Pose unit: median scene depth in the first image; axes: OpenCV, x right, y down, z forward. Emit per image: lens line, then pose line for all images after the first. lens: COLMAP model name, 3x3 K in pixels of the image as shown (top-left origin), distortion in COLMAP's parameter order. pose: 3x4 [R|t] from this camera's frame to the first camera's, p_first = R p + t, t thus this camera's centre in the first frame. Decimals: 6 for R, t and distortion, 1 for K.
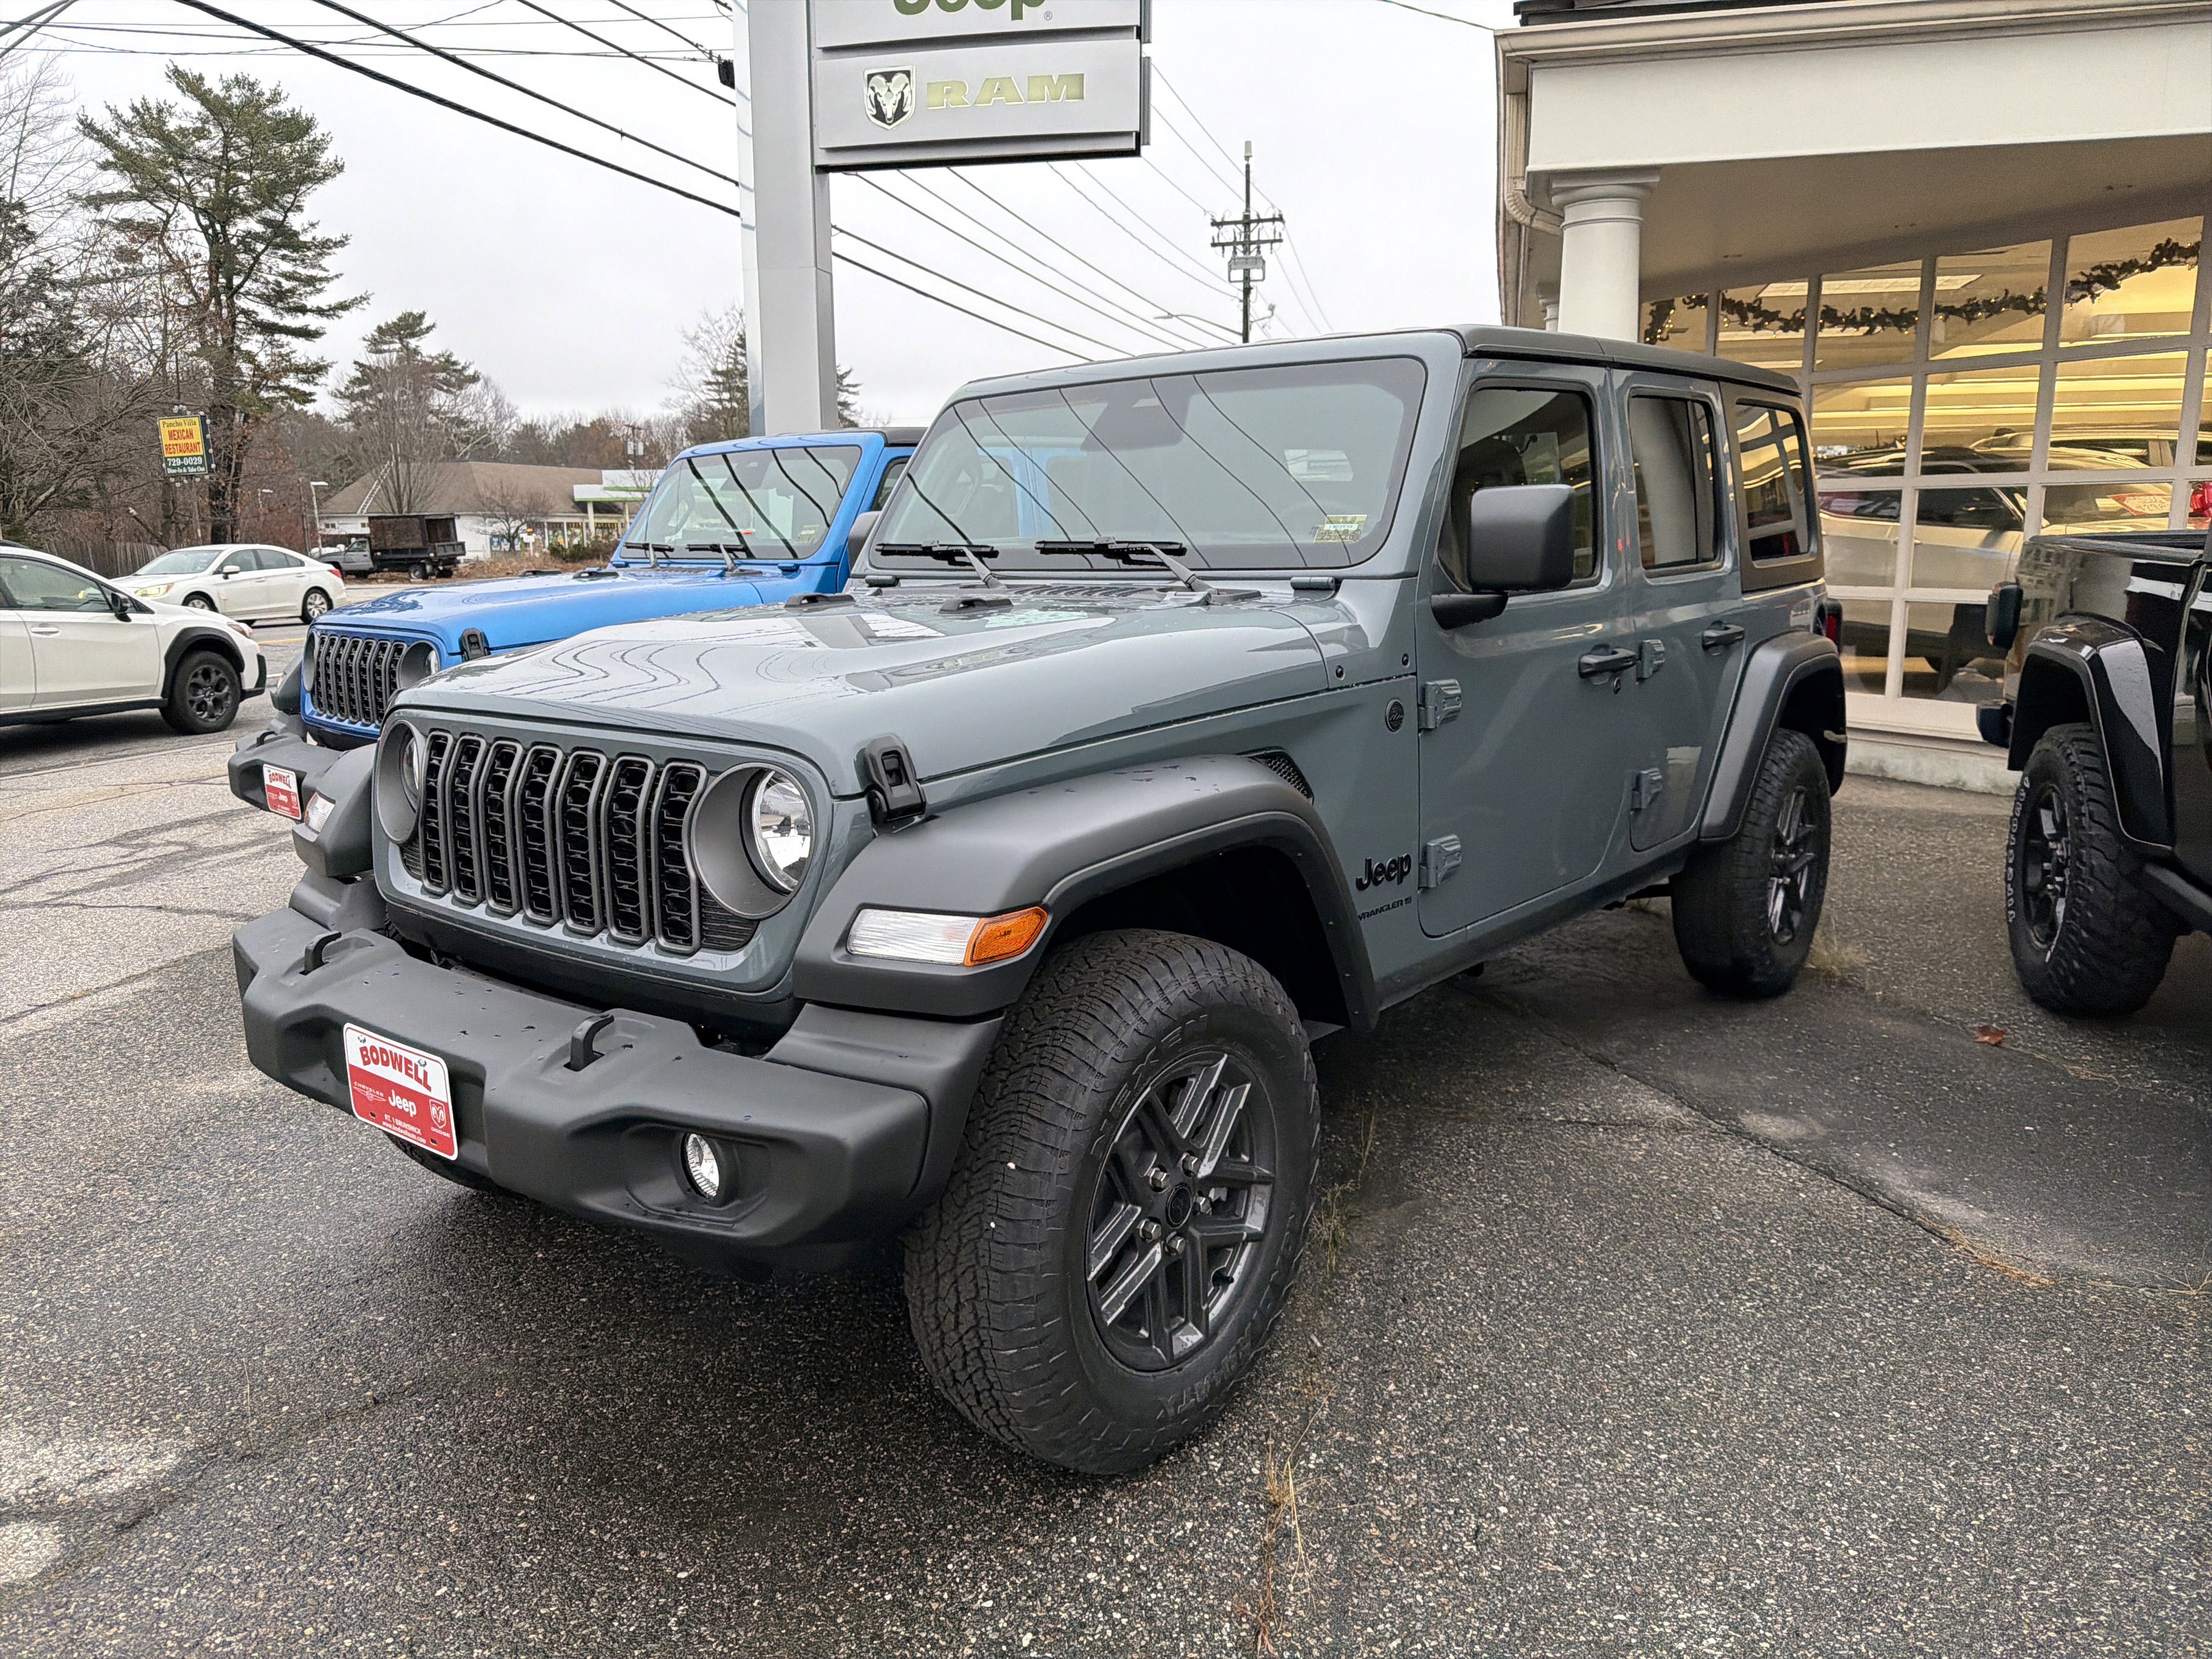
lens RADIAL K [[1709.7, 0, 1116.1], [0, 1709.7, 841.5], [0, 0, 1]] dist [-0.002921, -0.056434]
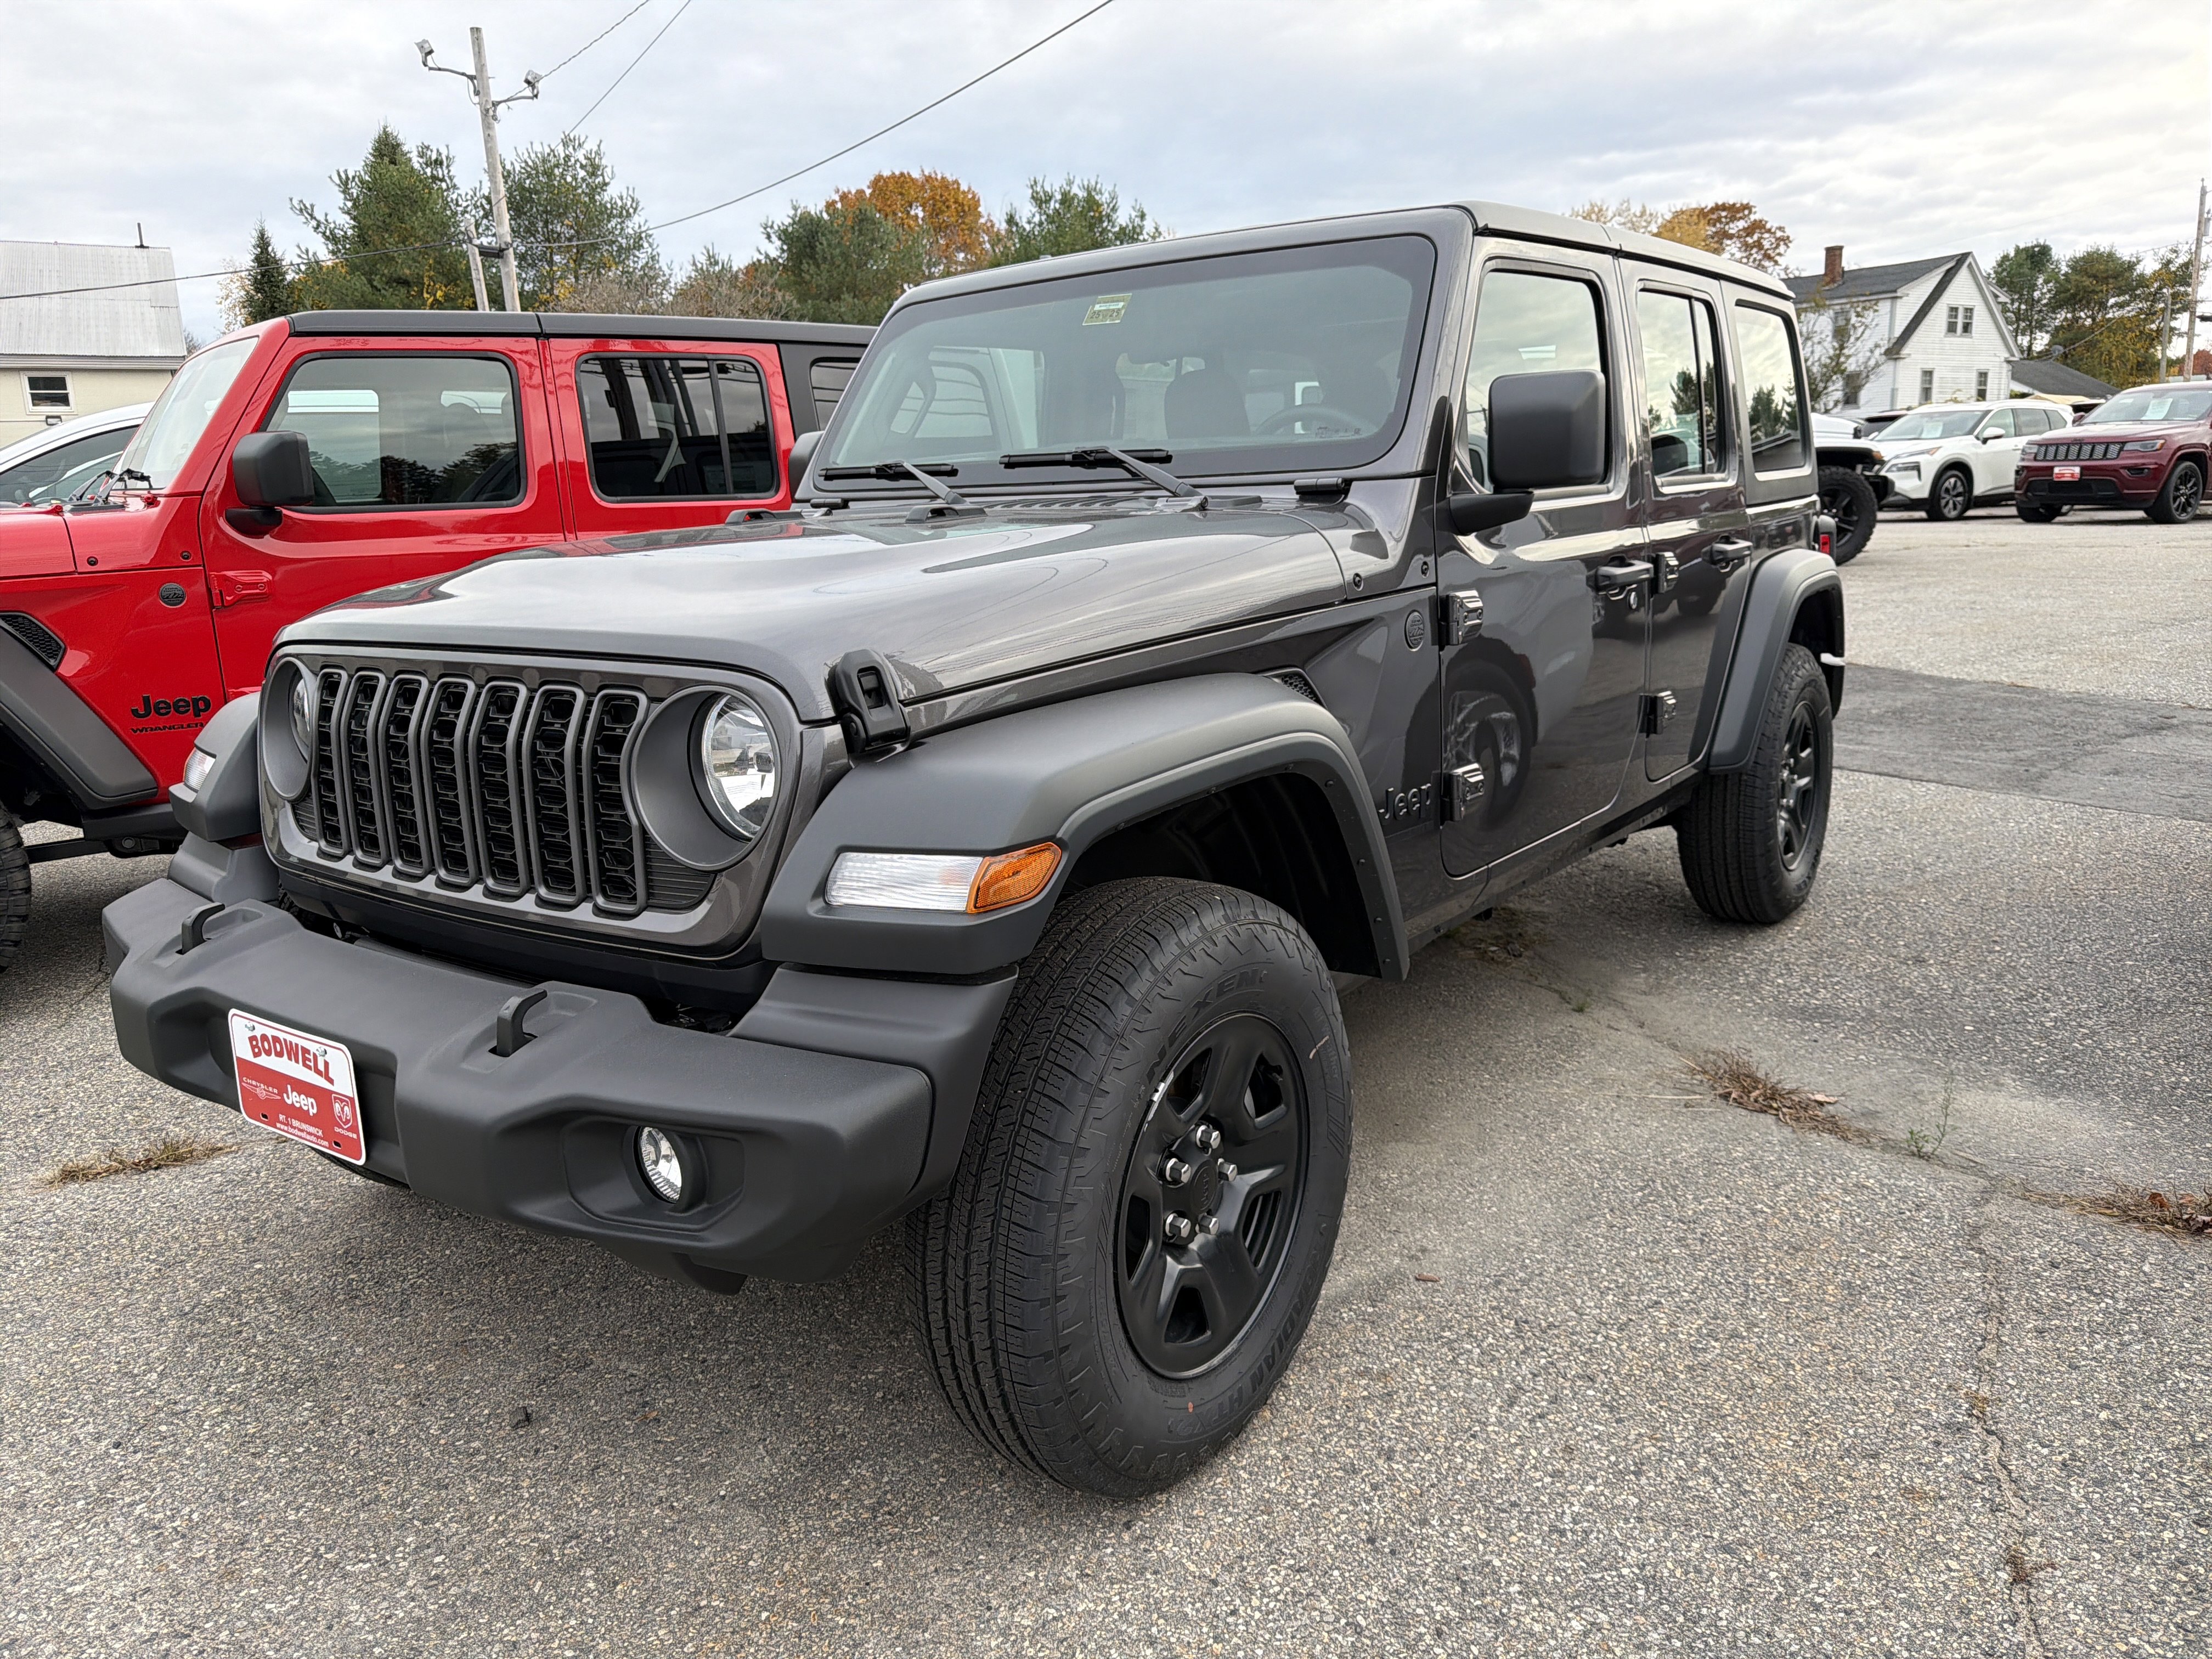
lens RADIAL K [[1709.7, 0, 1125.2], [0, 1709.7, 854.9], [0, 0, 1]] dist [-0.002921, -0.056434]
pose [[0.998676, -0.027500, 0.043463, -0.039192], [0.026160, 0.999174, 0.031099, 0.015088], [-0.044283, -0.029920, 0.998571, 0.132197]]
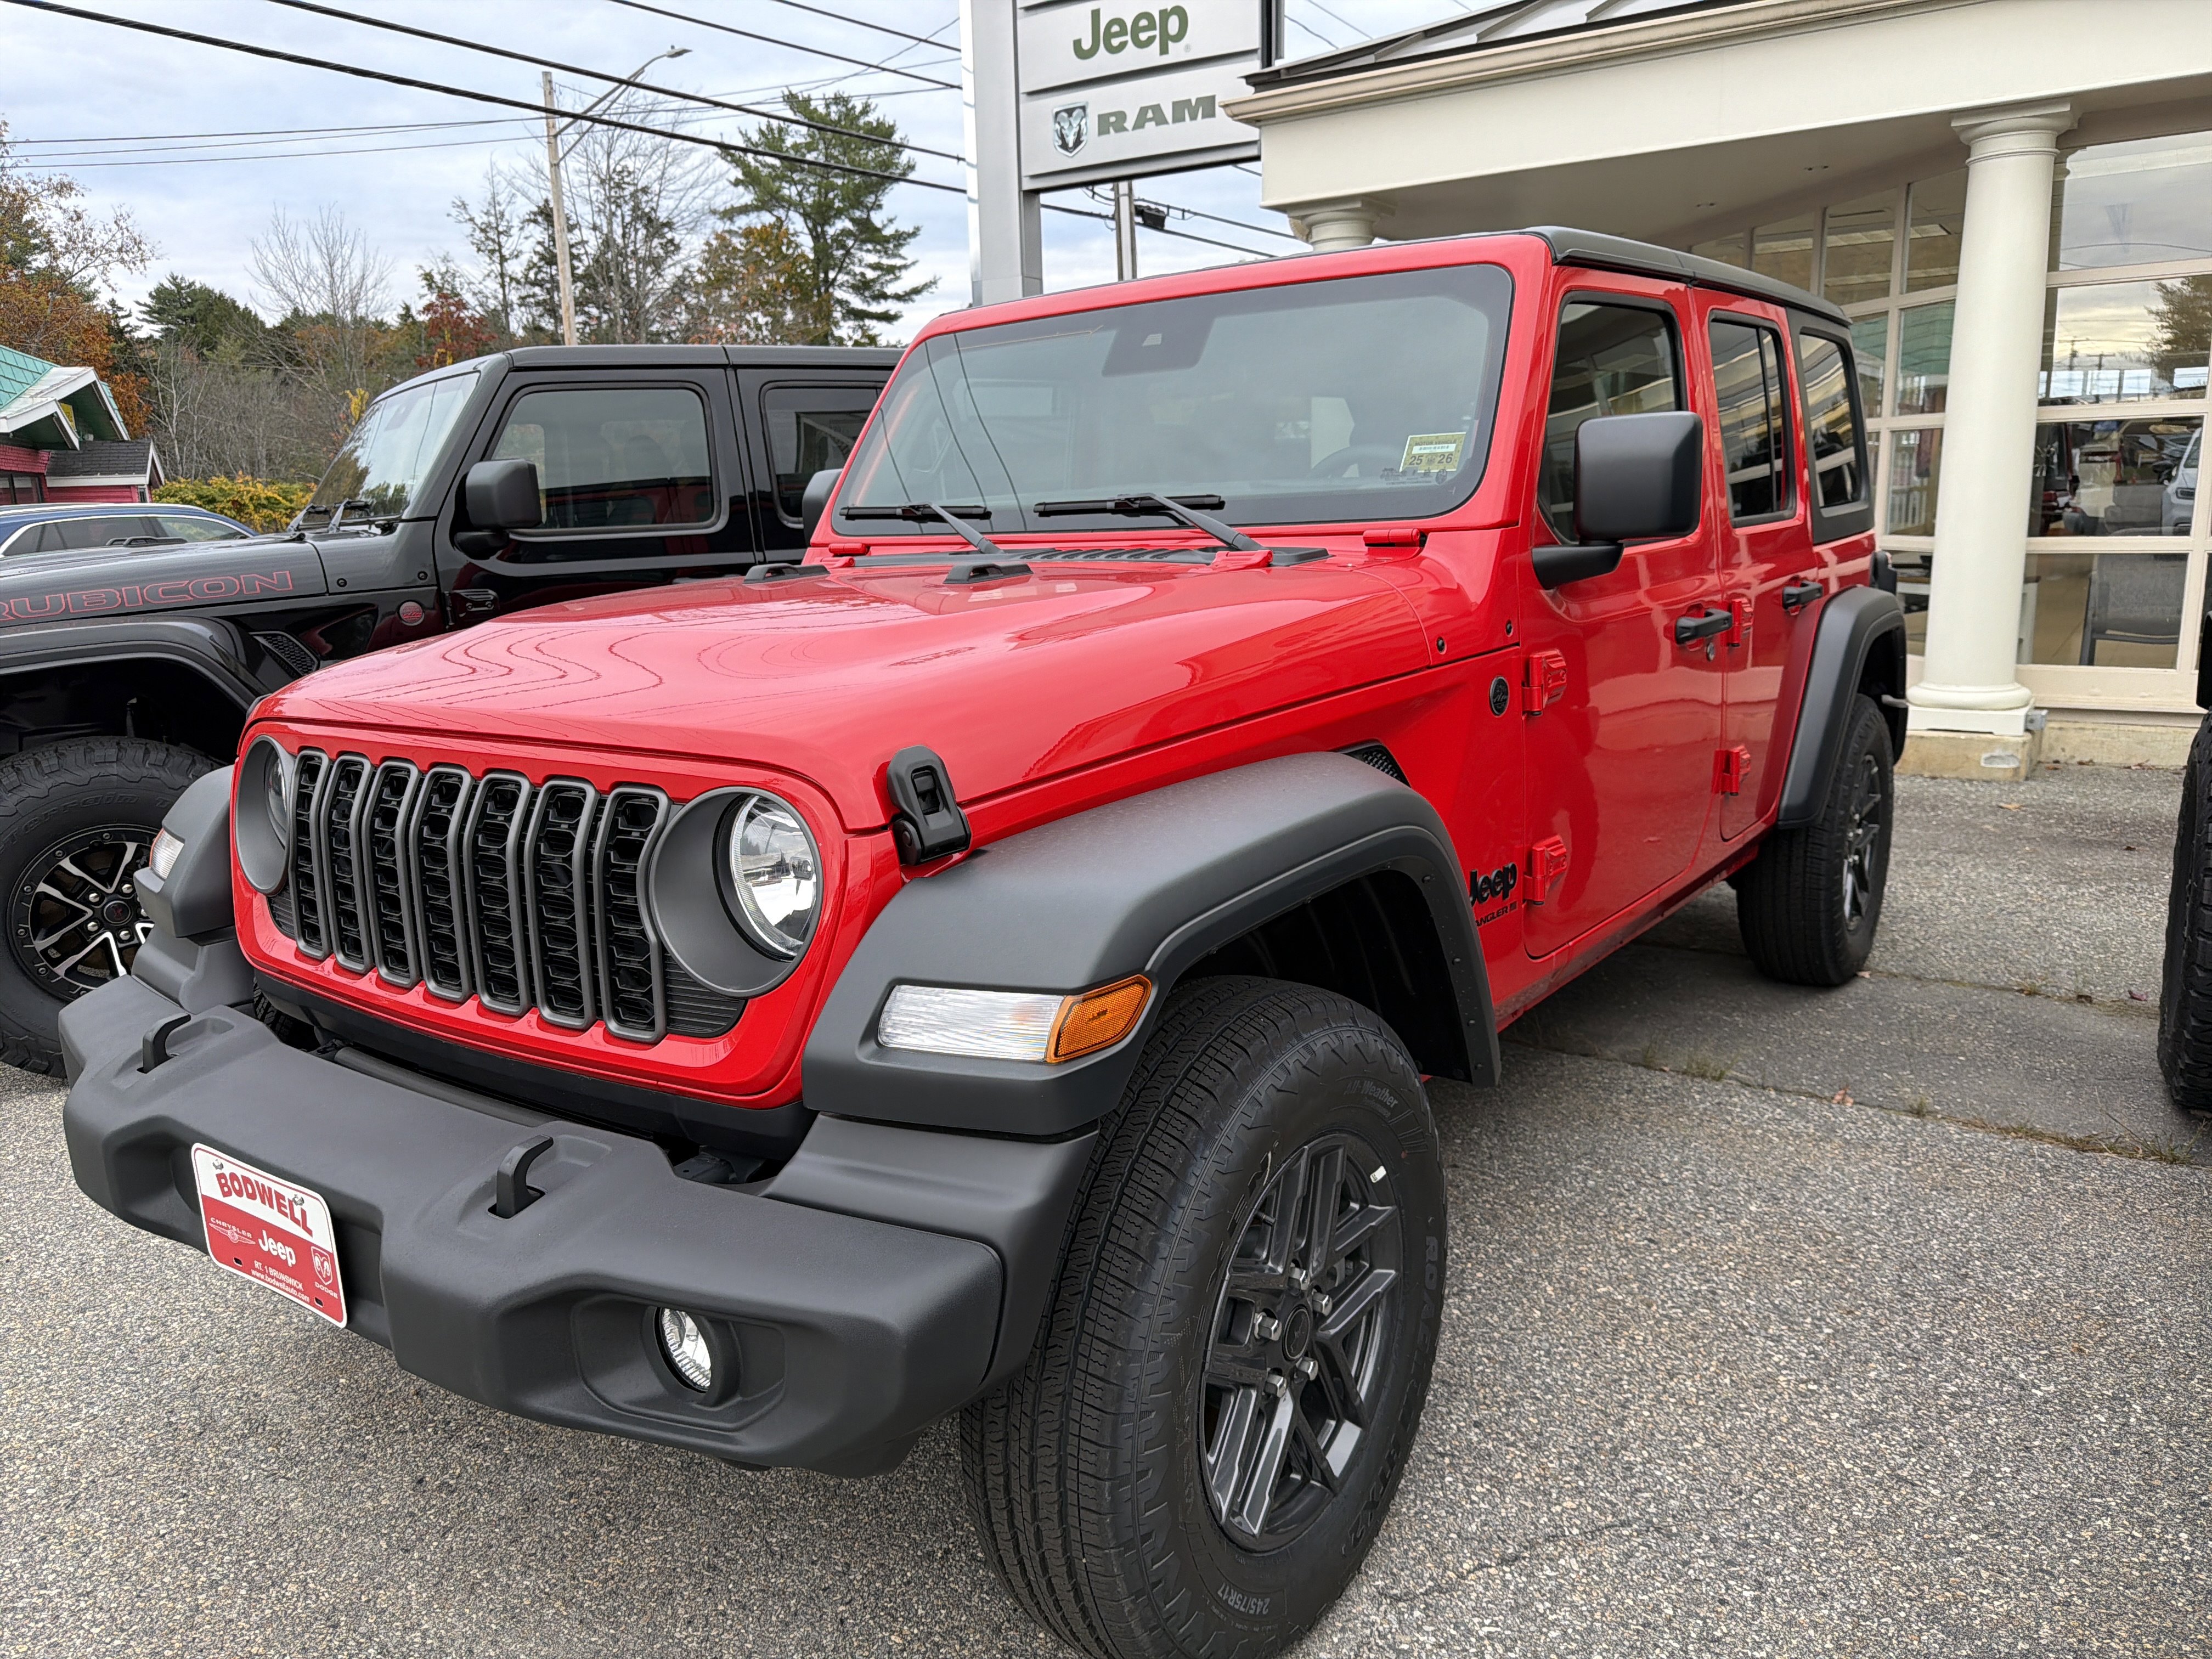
lens RADIAL K [[1709.7, 0, 1127.0], [0, 1709.7, 863.4], [0, 0, 1]] dist [-0.002921, -0.056434]
pose [[0.998337, -0.031605, 0.048213, -0.071576], [0.030375, 0.999199, 0.026040, -0.024645], [-0.048997, -0.024532, 0.998498, 0.230690]]
